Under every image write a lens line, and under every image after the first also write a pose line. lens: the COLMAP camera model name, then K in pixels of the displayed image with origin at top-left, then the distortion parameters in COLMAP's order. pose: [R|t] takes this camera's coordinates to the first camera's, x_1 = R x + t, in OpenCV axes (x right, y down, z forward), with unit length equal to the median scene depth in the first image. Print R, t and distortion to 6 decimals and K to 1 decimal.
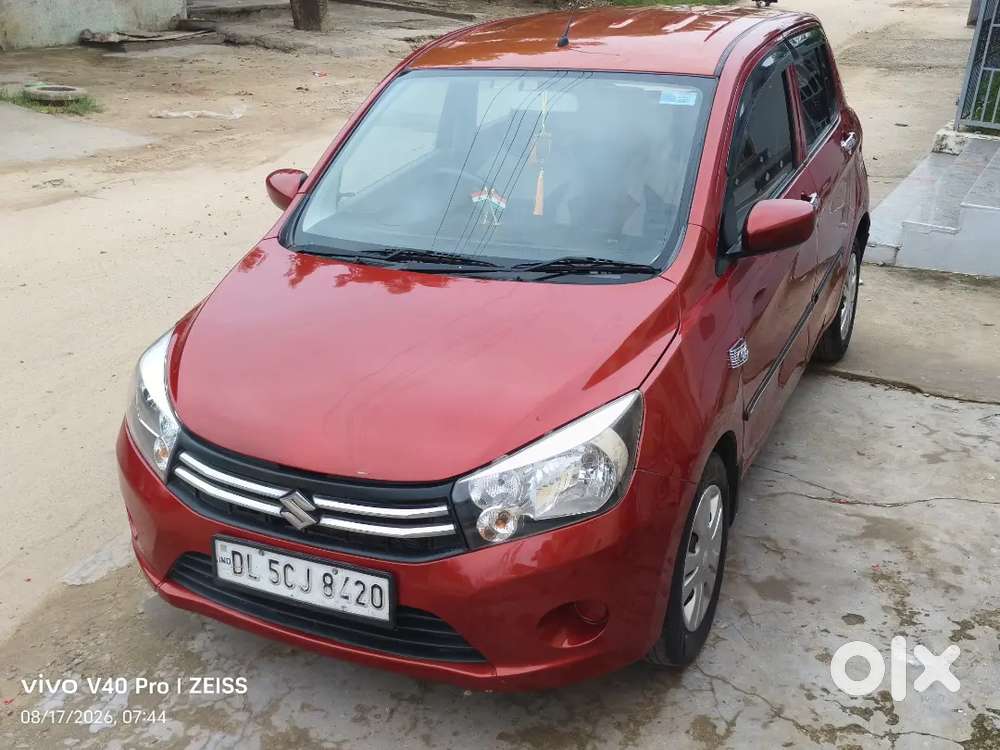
lens RADIAL K [[1057.0, 0, 505.2], [0, 1057.0, 384.7], [0, 0, 1]] dist [0.039785, -0.012492]
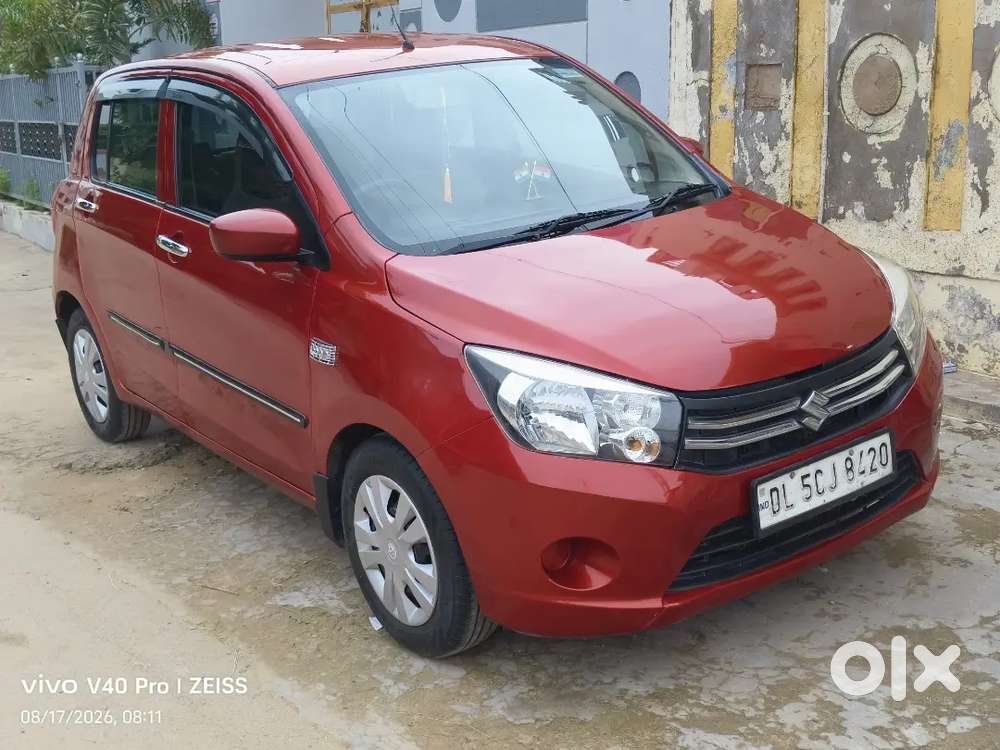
lens RADIAL K [[1177.0, 0, 466.2], [0, 1177.0, 376.4], [0, 0, 1]] dist [0.012588, 0.008173]
pose [[0.506447, -0.252364, 0.824514, -1.143949], [0.392914, 0.918711, 0.039854, -0.077478], [-0.767548, 0.303780, 0.564436, 0.544915]]
